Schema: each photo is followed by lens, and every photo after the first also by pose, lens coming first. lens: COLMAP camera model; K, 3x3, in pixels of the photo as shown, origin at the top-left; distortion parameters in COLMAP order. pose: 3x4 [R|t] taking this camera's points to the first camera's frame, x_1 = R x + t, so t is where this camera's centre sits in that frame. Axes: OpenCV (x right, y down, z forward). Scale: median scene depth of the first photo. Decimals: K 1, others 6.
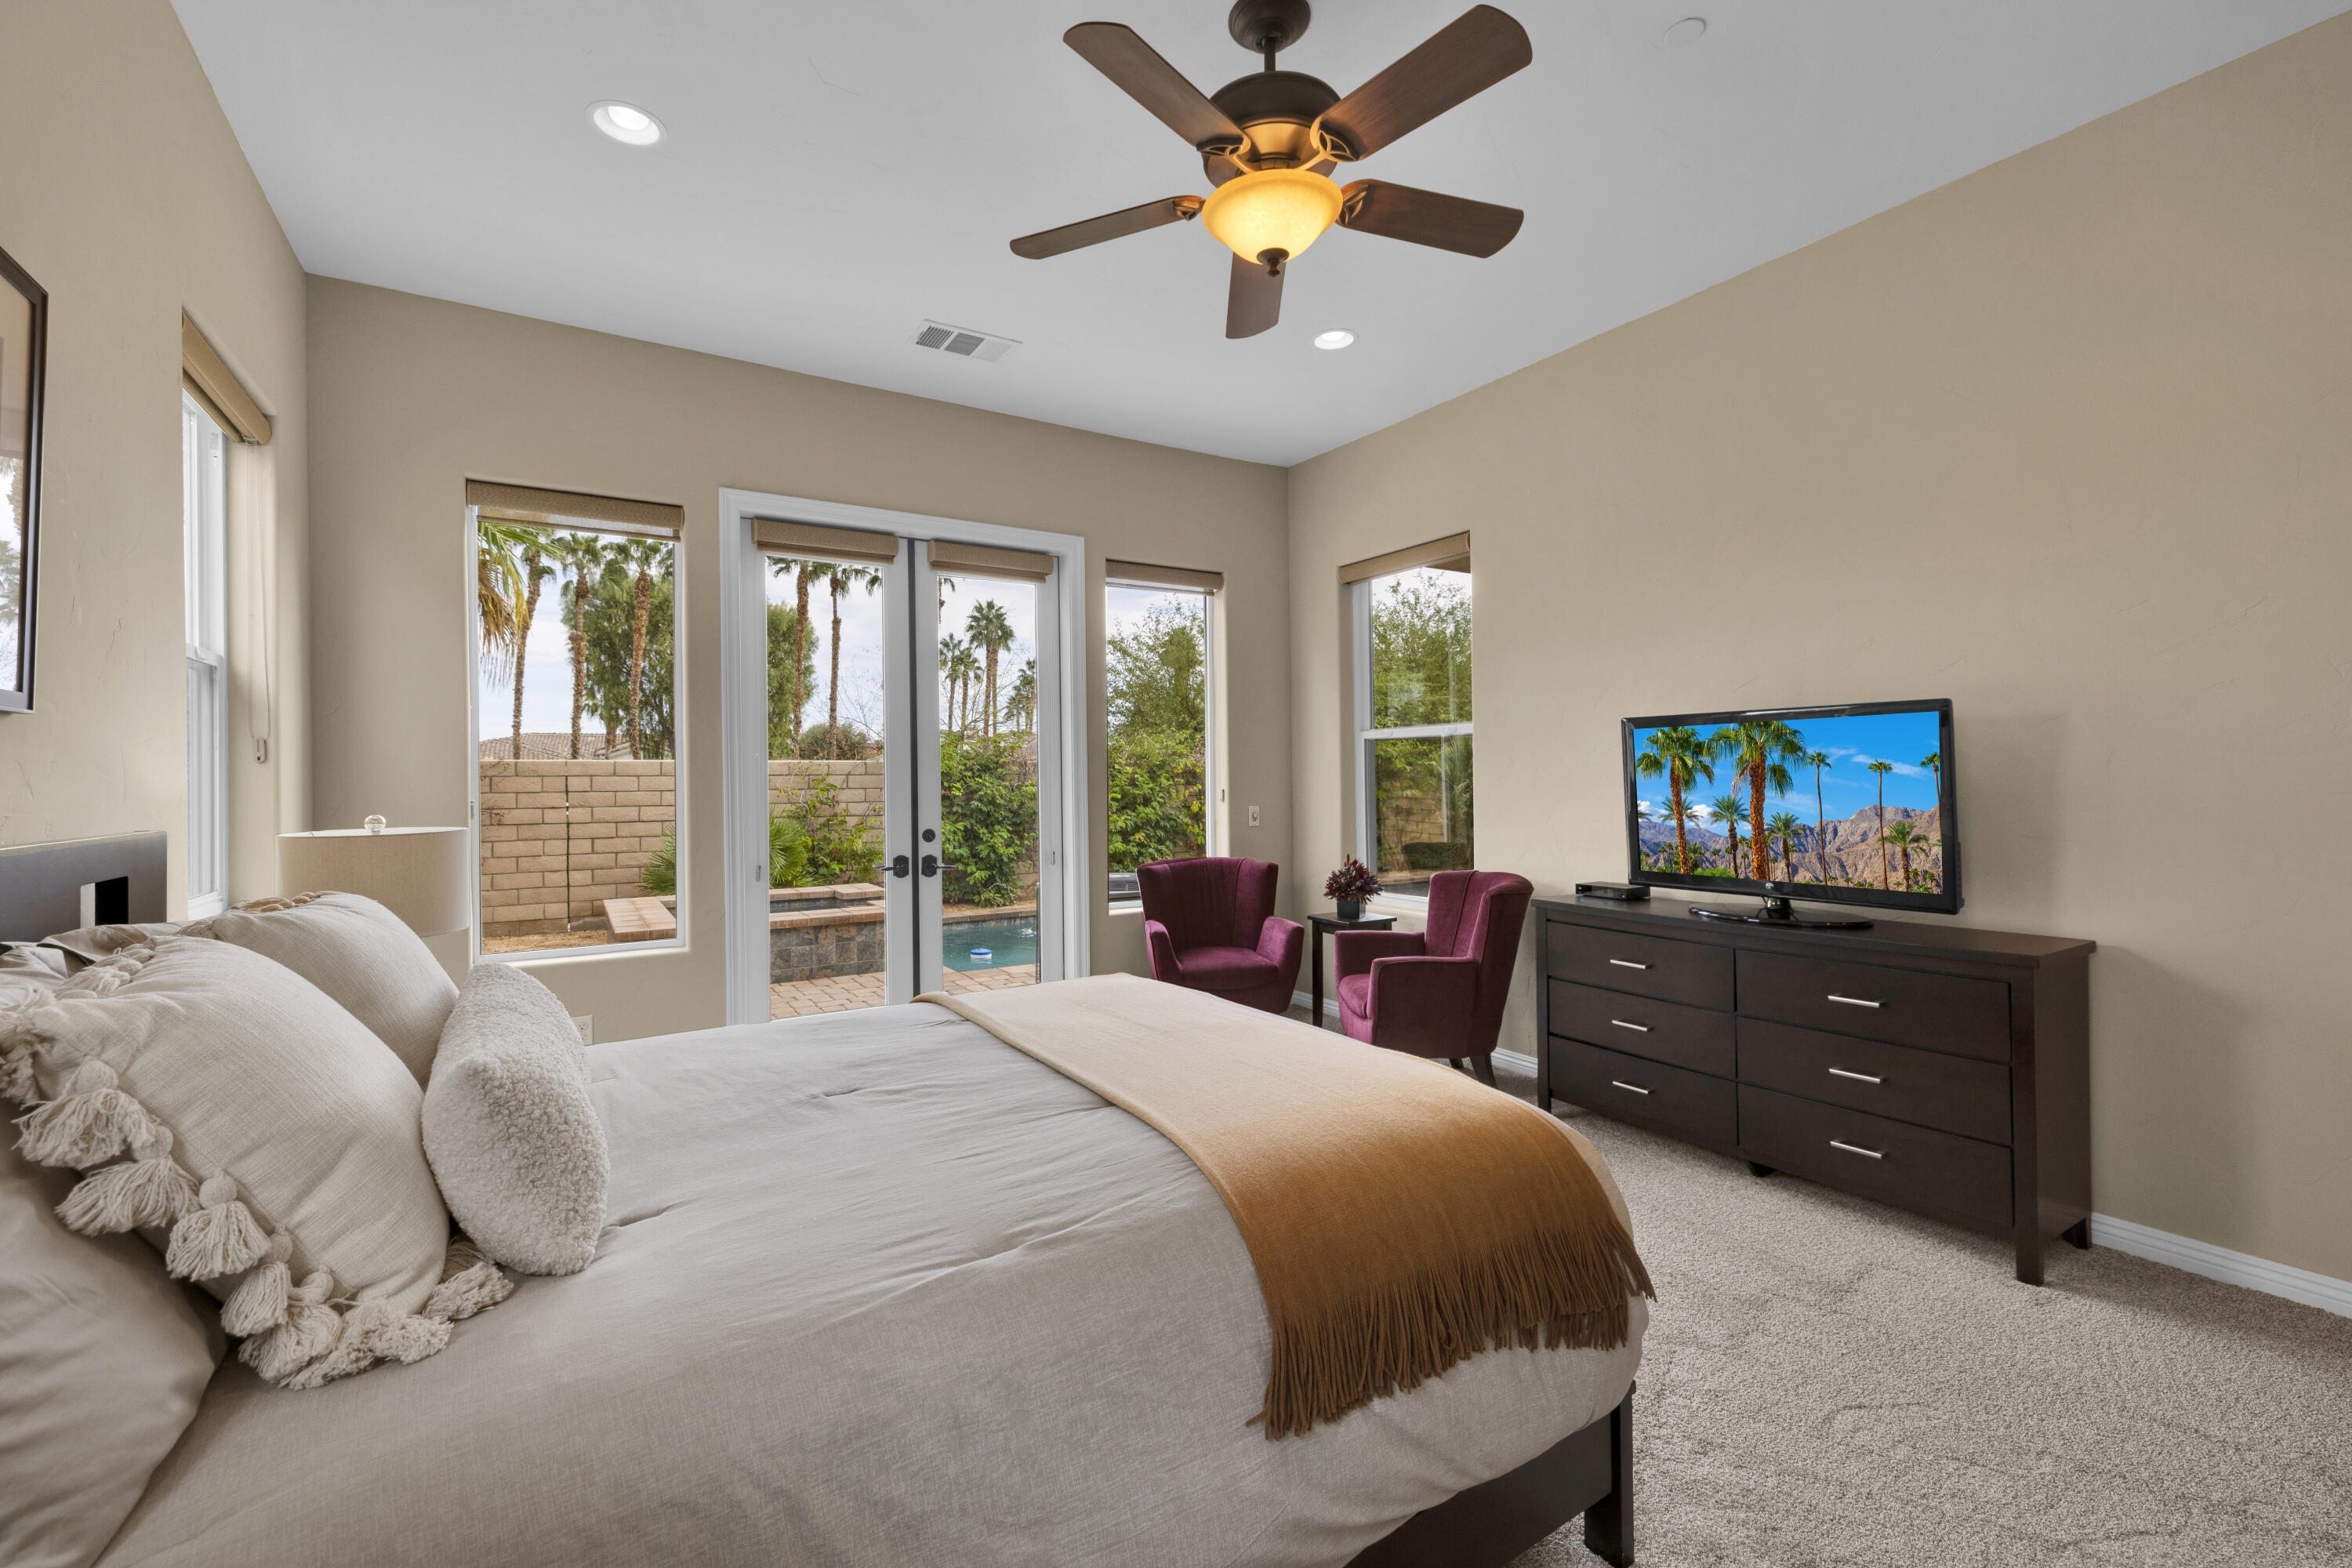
lens RADIAL K [[997.3, 0, 1205.6], [0, 997.3, 781.0], [0, 0, 1]] dist [0.002268, -0.000527]
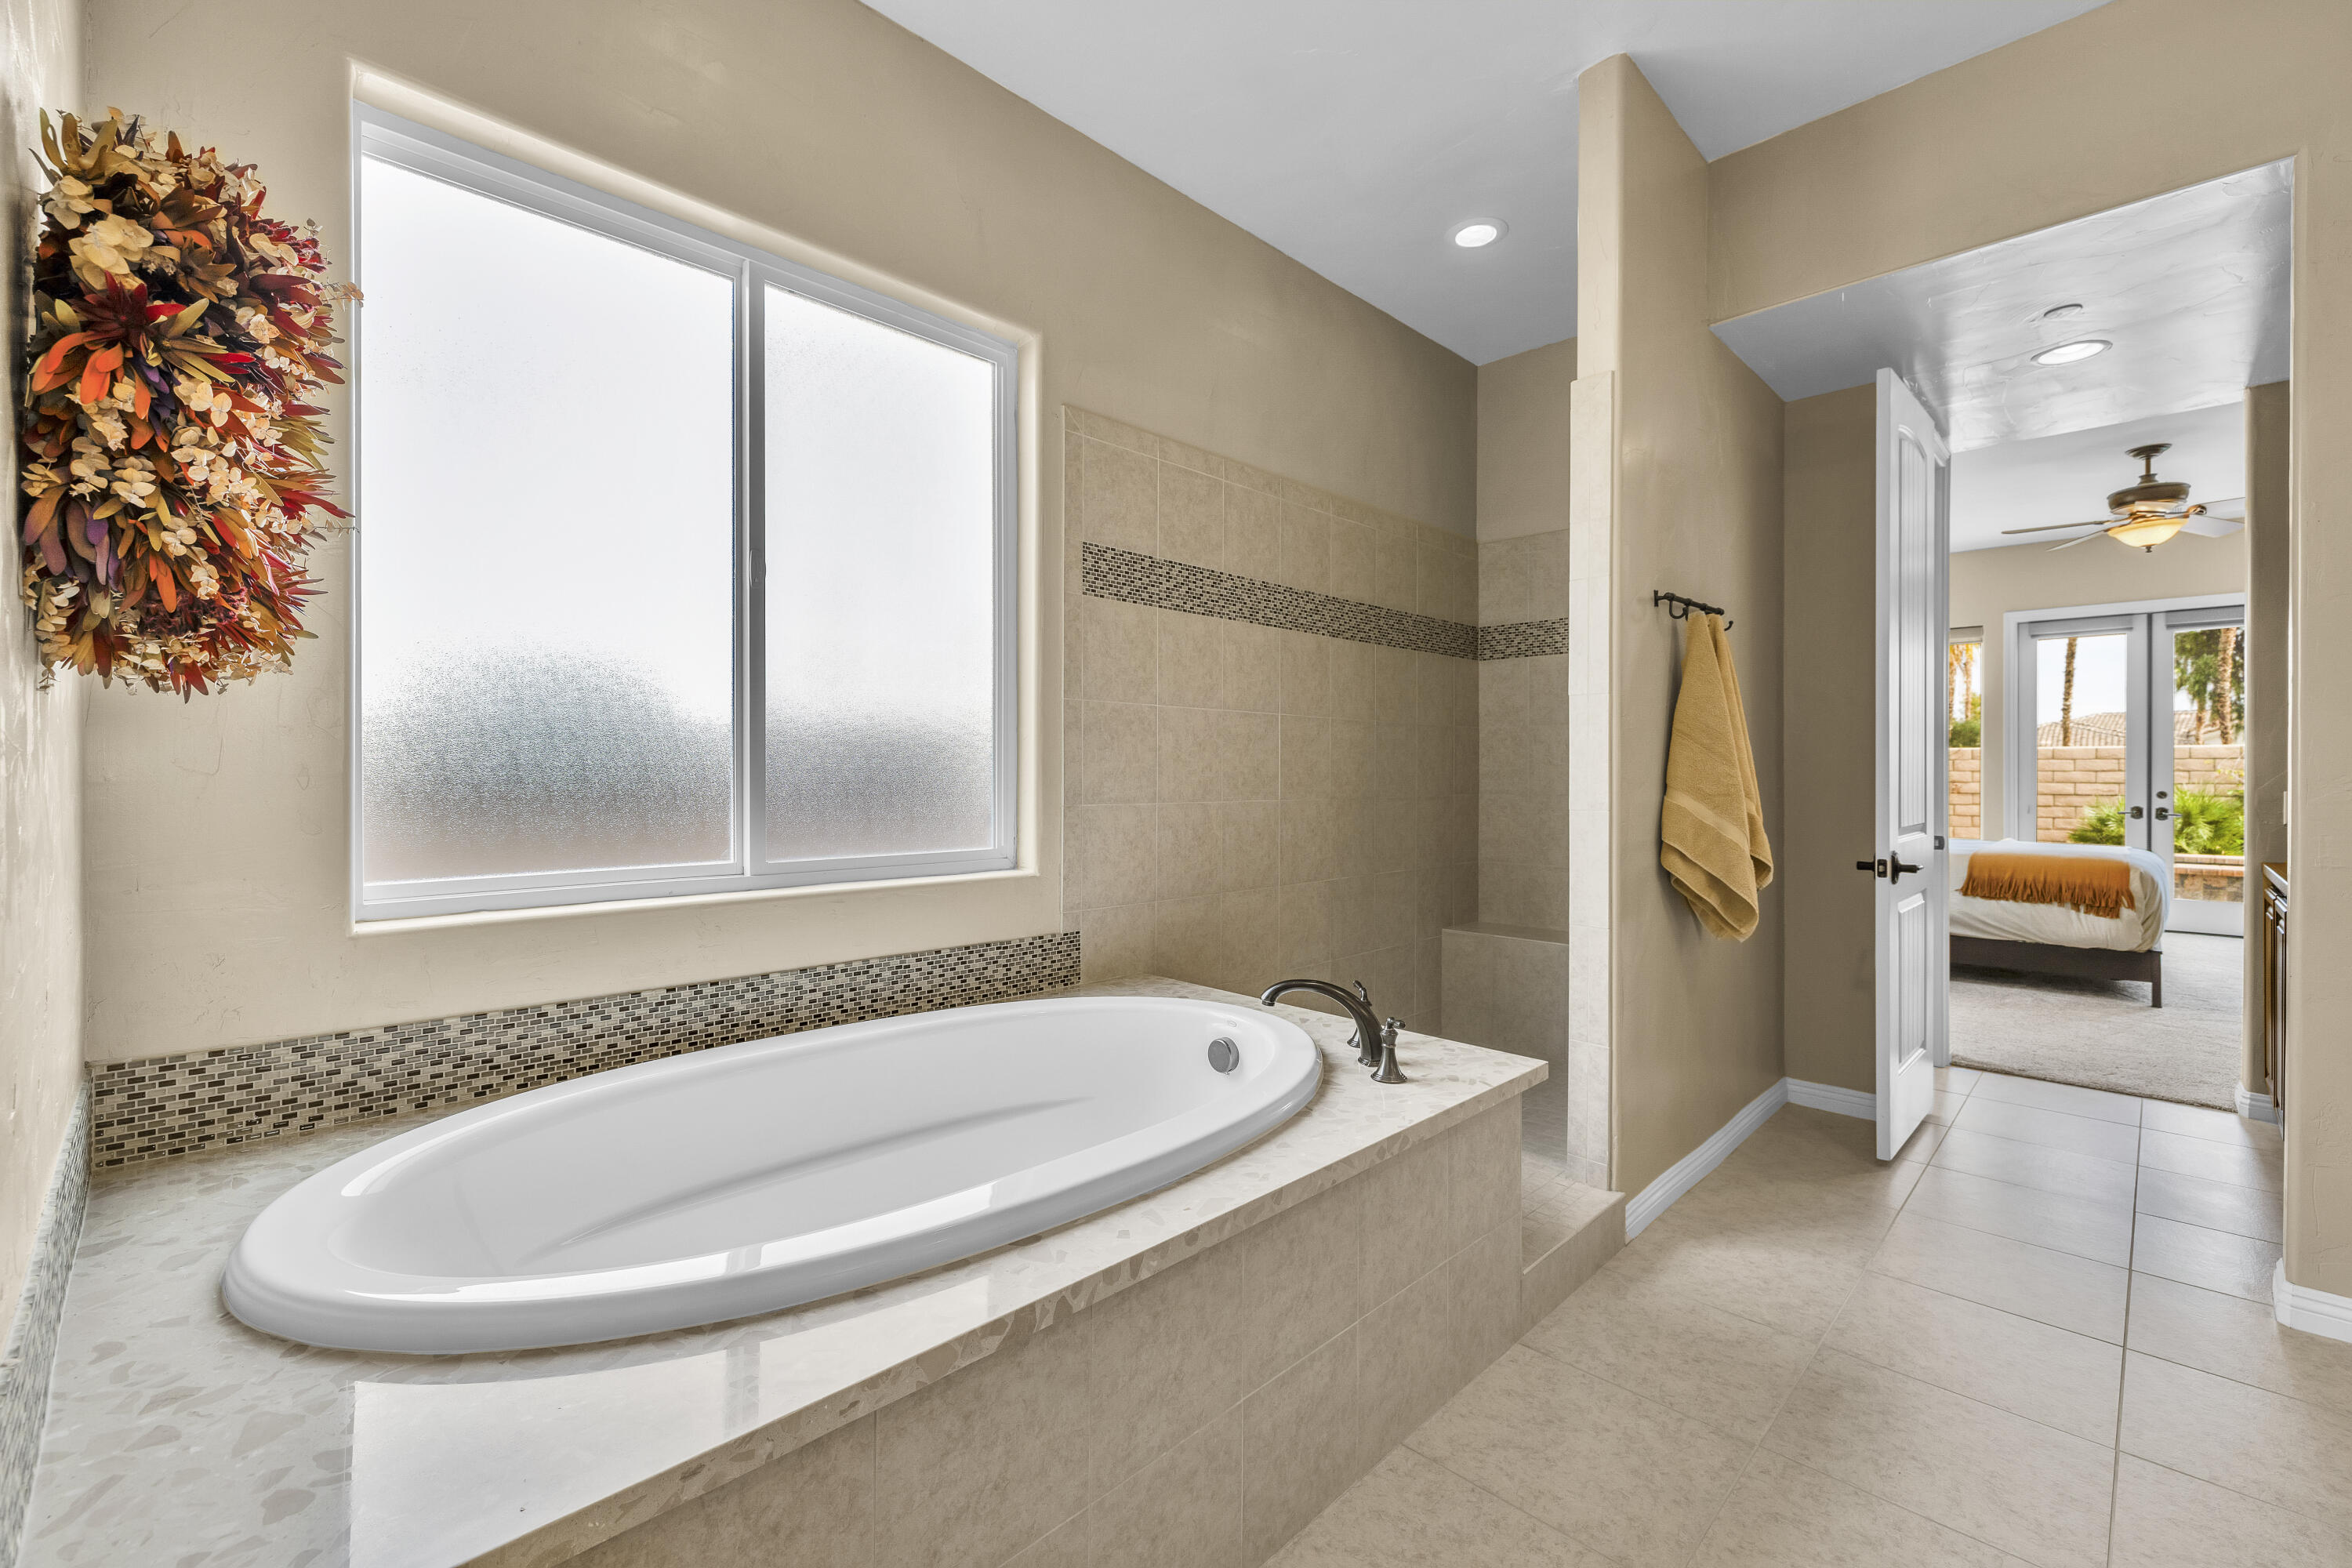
lens RADIAL K [[997.3, 0, 1127.0], [0, 997.3, 774.5], [0, 0, 1]] dist [0.002268, -0.000527]
pose [[0.192203, 0.013267, -0.981266, 1.491661], [-0.004616, 0.999910, 0.012615, 0.013206], [0.981344, 0.002104, 0.192247, -1.441593]]
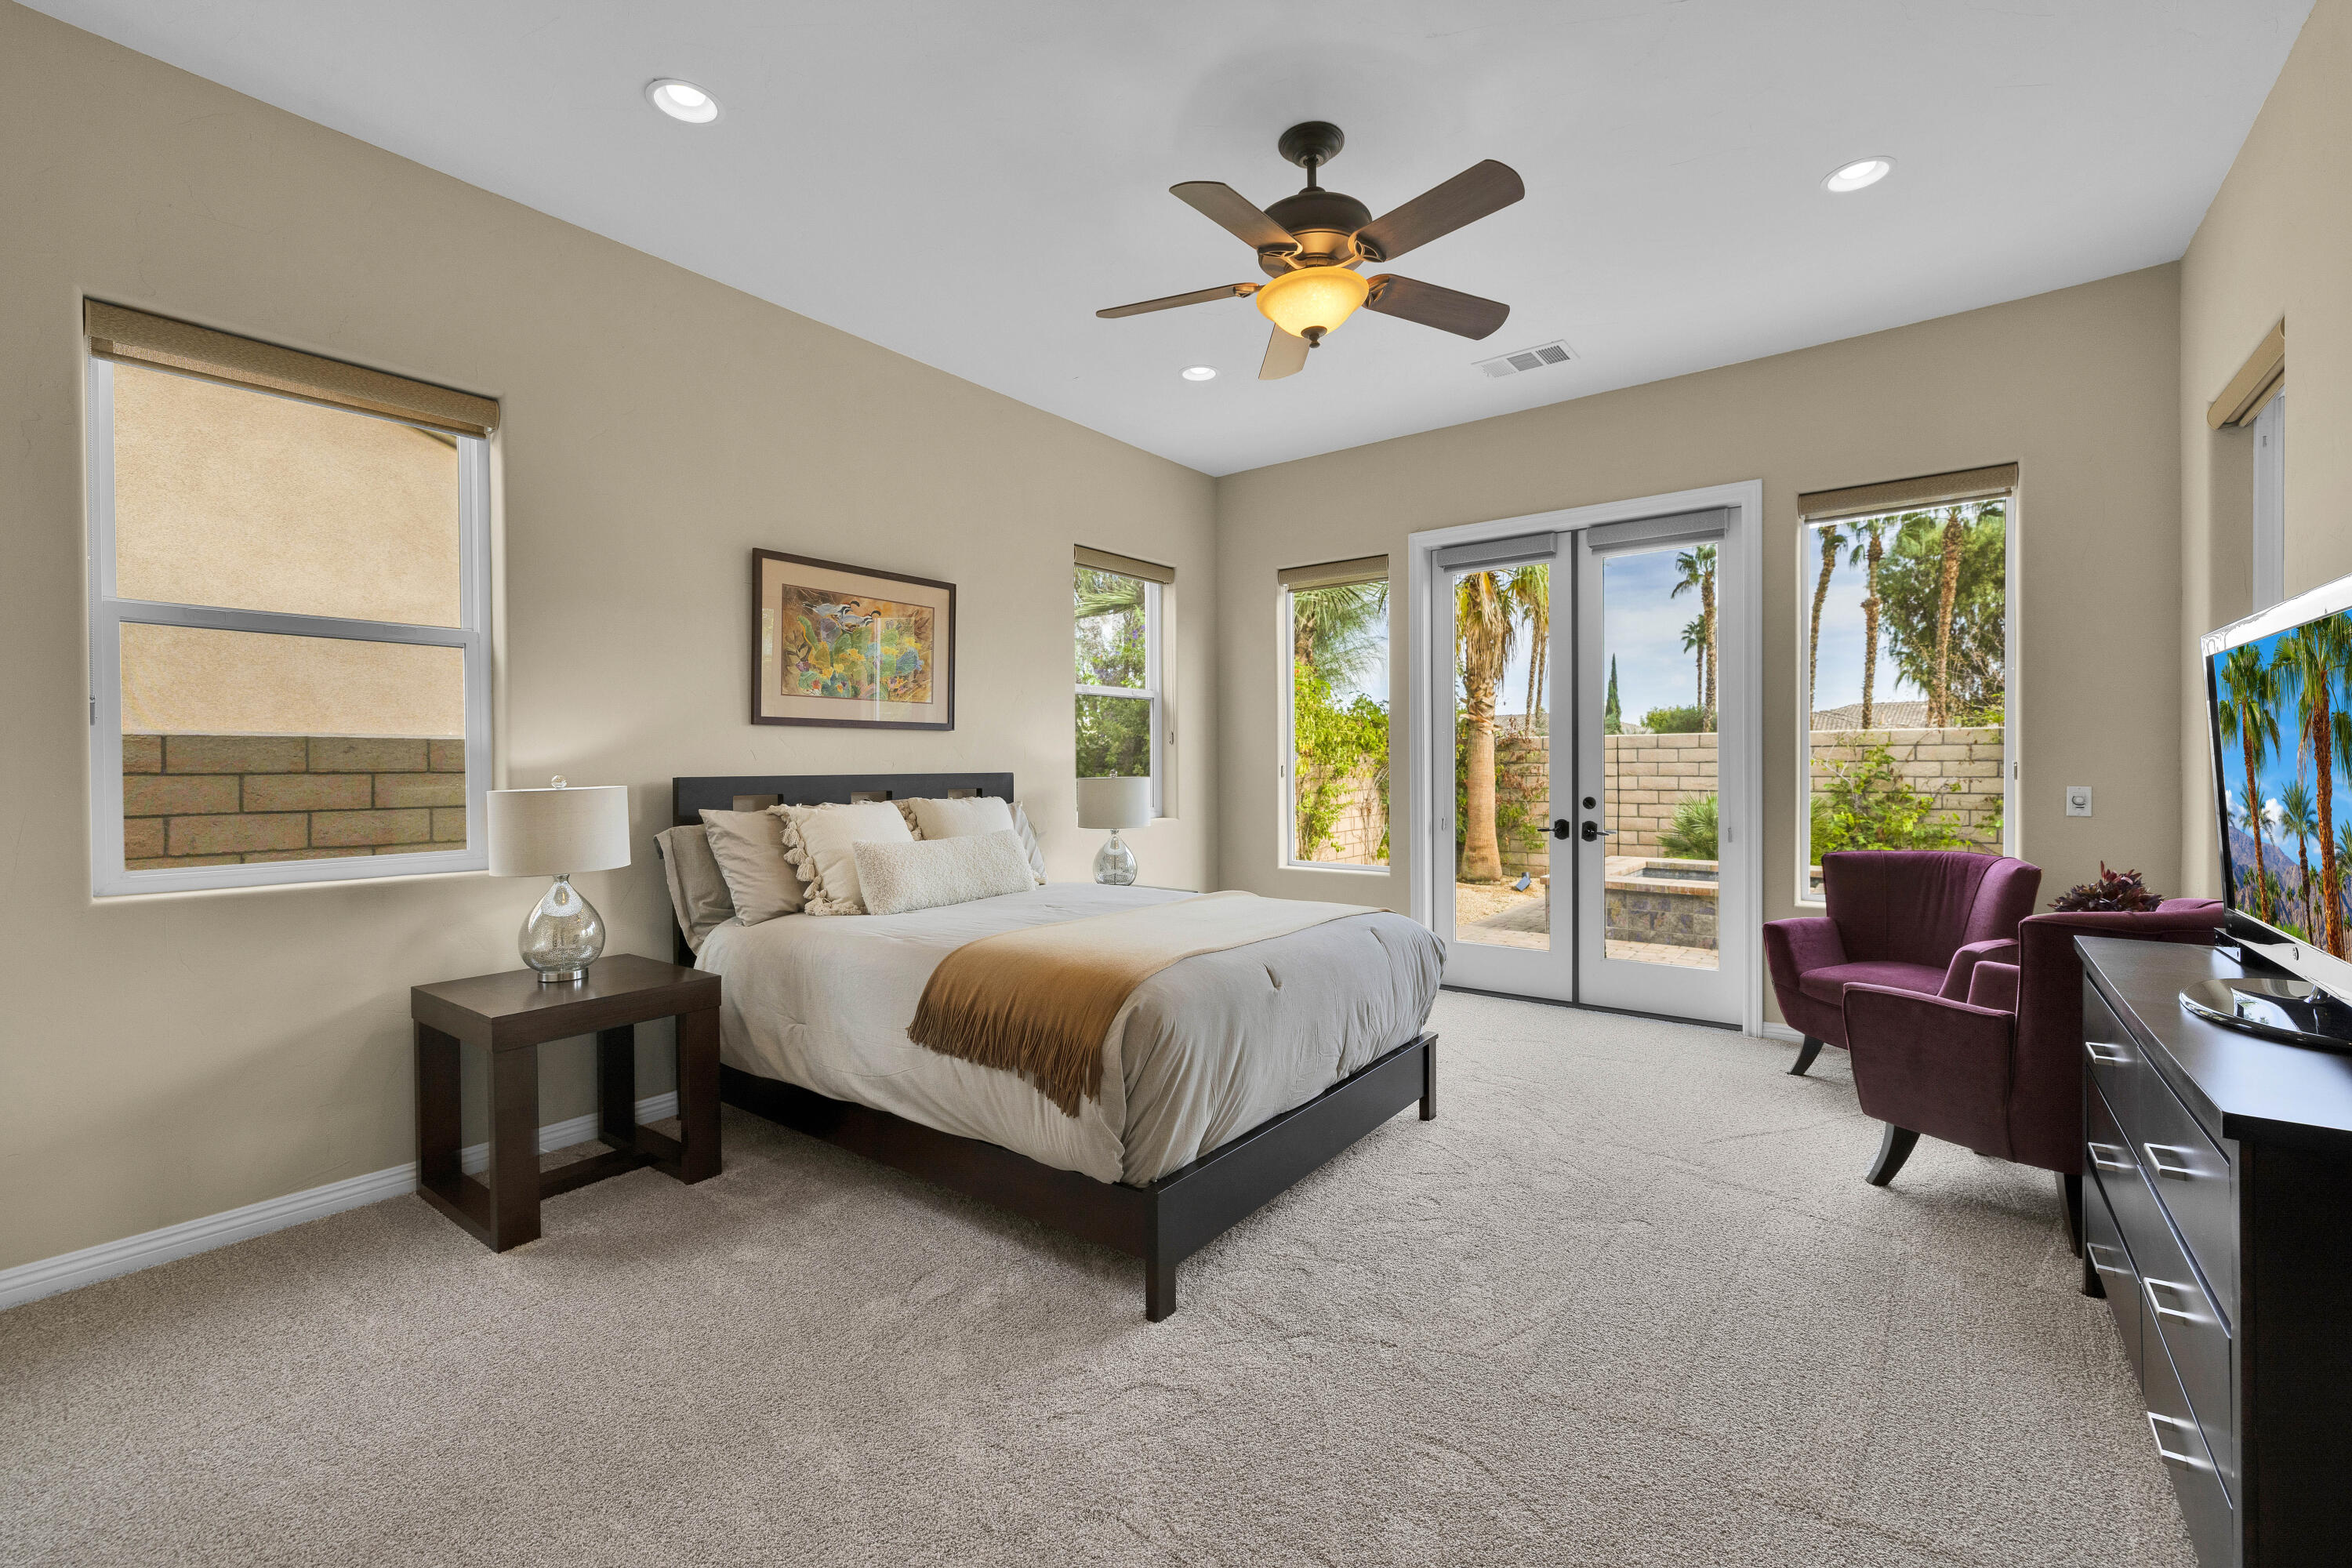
lens RADIAL K [[997.3, 0, 1129.6], [0, 997.3, 780.2], [0, 0, 1]] dist [0.002268, -0.000527]
pose [[0.319818, 0.024195, -0.947170, 0.885406], [0.001569, 0.999659, 0.026065, 0.001867], [0.947478, -0.009822, 0.319671, 0.278701]]
